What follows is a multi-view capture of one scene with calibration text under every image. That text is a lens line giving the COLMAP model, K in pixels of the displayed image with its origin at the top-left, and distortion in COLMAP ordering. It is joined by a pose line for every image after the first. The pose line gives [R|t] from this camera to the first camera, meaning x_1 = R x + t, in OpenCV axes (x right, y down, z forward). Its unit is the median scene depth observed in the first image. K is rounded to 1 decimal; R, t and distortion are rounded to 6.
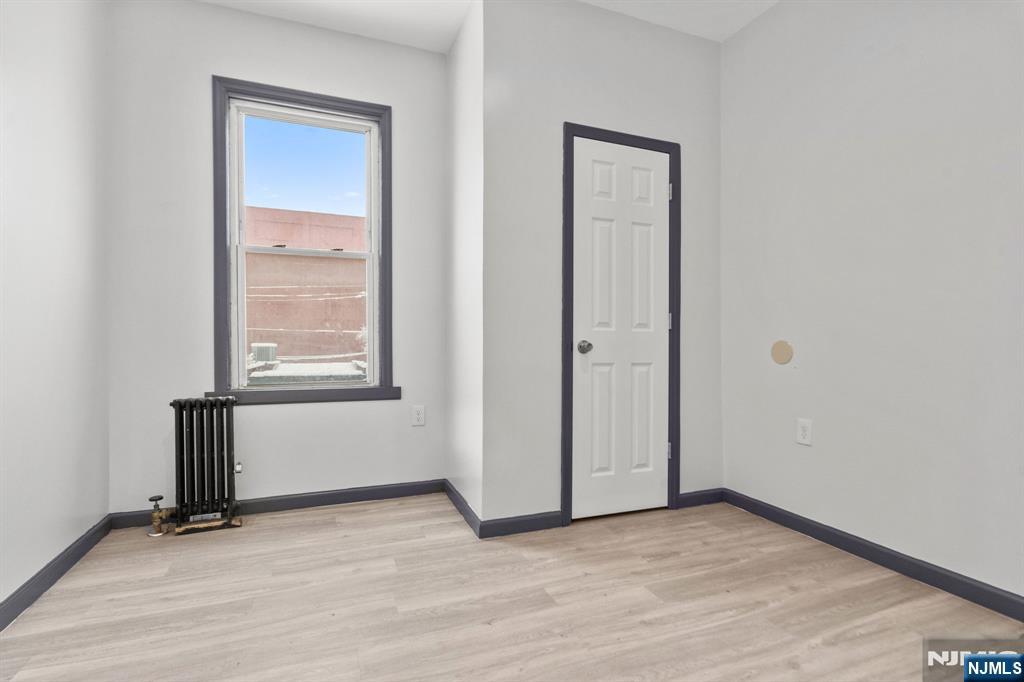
lens RADIAL K [[489.0, 0, 515.5], [0, 489.0, 345.9], [0, 0, 1]] dist [-0.004718, 0.001160]
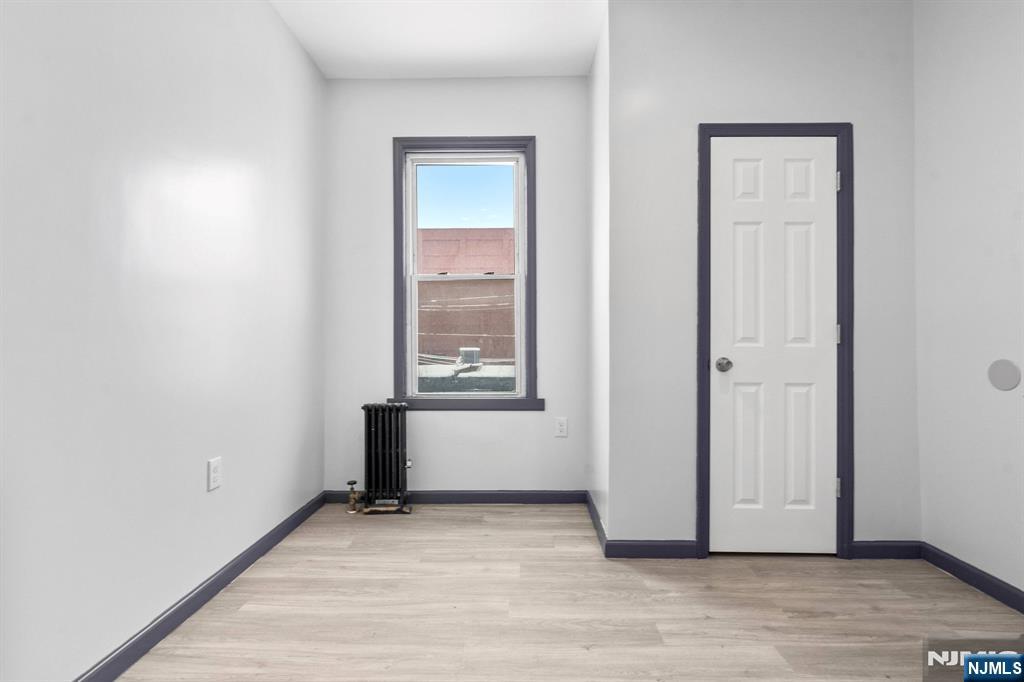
lens RADIAL K [[489.0, 0, 557.2], [0, 489.0, 331.5], [0, 0, 1]] dist [-0.004718, 0.001160]
pose [[0.923093, -0.009212, -0.384466, 0.212027], [0.004940, 0.999915, -0.012099, -0.052184], [0.384545, 0.009269, 0.923060, 0.036152]]
